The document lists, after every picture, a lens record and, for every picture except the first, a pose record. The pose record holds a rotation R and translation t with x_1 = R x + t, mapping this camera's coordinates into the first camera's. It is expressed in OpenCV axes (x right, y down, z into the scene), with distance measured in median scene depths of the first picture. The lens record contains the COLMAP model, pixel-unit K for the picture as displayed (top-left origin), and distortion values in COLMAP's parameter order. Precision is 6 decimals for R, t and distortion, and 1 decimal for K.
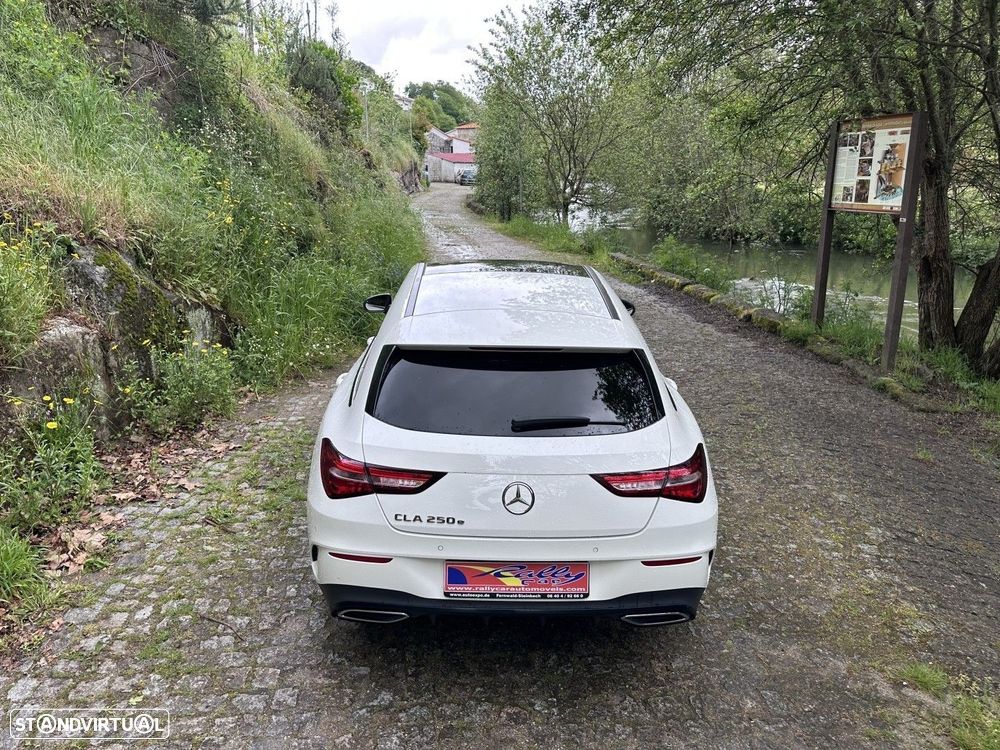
lens RADIAL K [[690.1, 0, 489.3], [0, 690.1, 362.7], [0, 0, 1]] dist [0.079129, -0.104288]
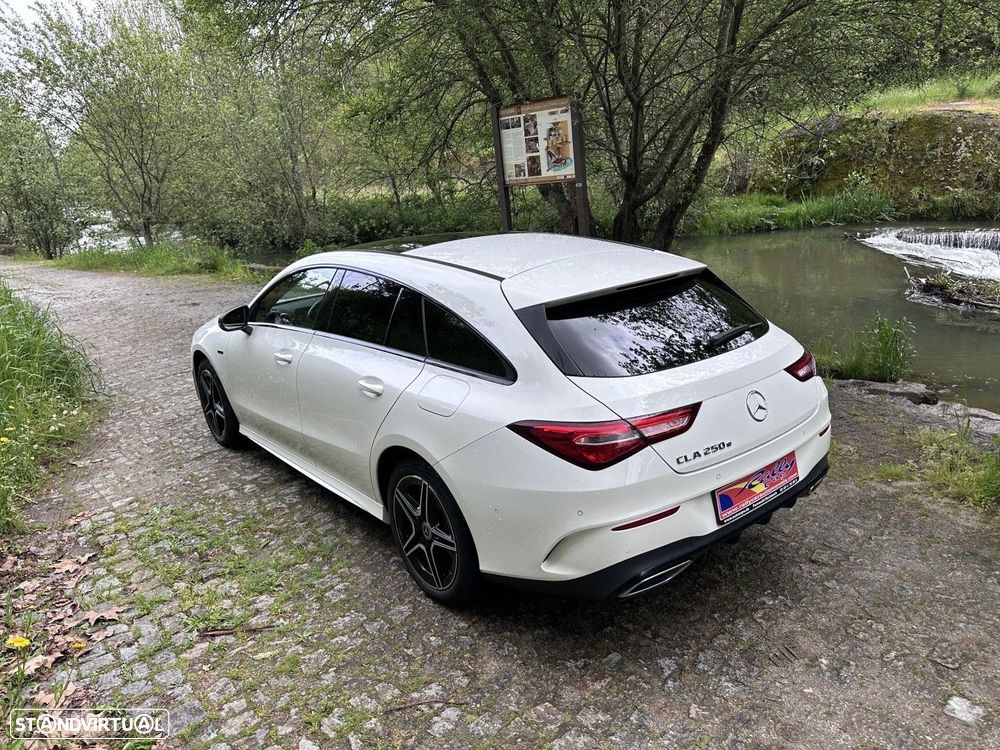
lens RADIAL K [[696.6, 0, 500.0], [0, 696.6, 375.0], [0, 0, 1]] dist [0.086747, -0.111445]
pose [[0.786322, -0.238243, 0.570034, -0.422058], [0.242544, 0.967623, 0.069842, -0.007485], [-0.568217, 0.083340, 0.818647, 0.177111]]
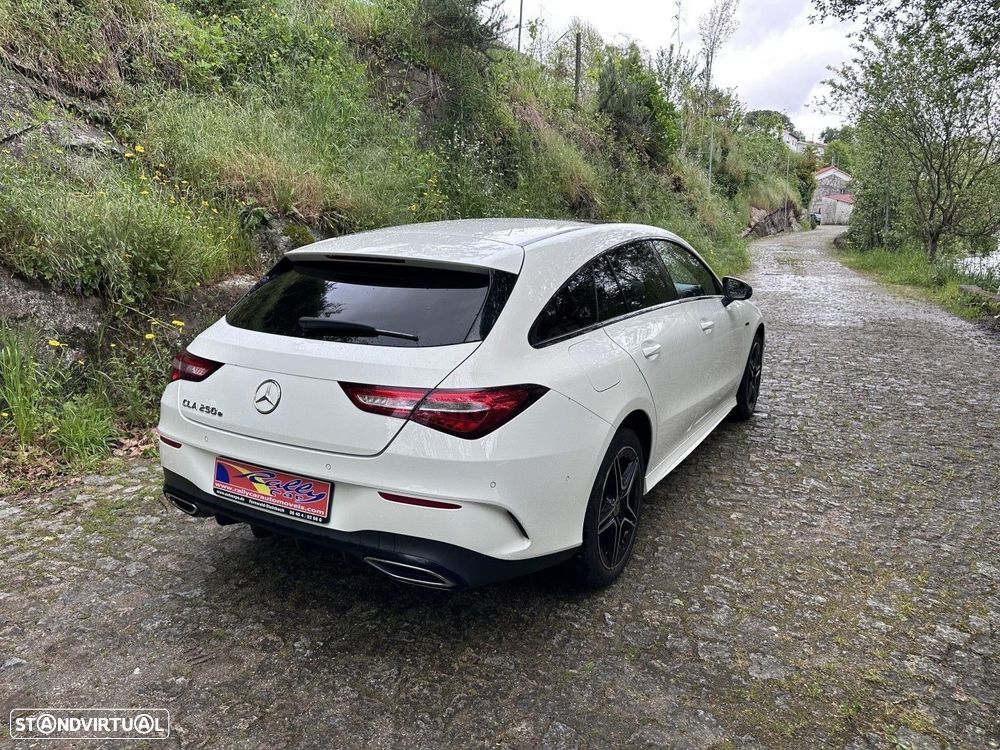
lens RADIAL K [[686.7, 0, 514.5], [0, 686.7, 363.0], [0, 0, 1]] dist [0.065909, -0.100840]
pose [[0.873948, 0.091378, -0.477351, 0.380953], [-0.121702, 0.992021, -0.032914, 0.070921], [0.470535, 0.086860, 0.878096, 0.171698]]
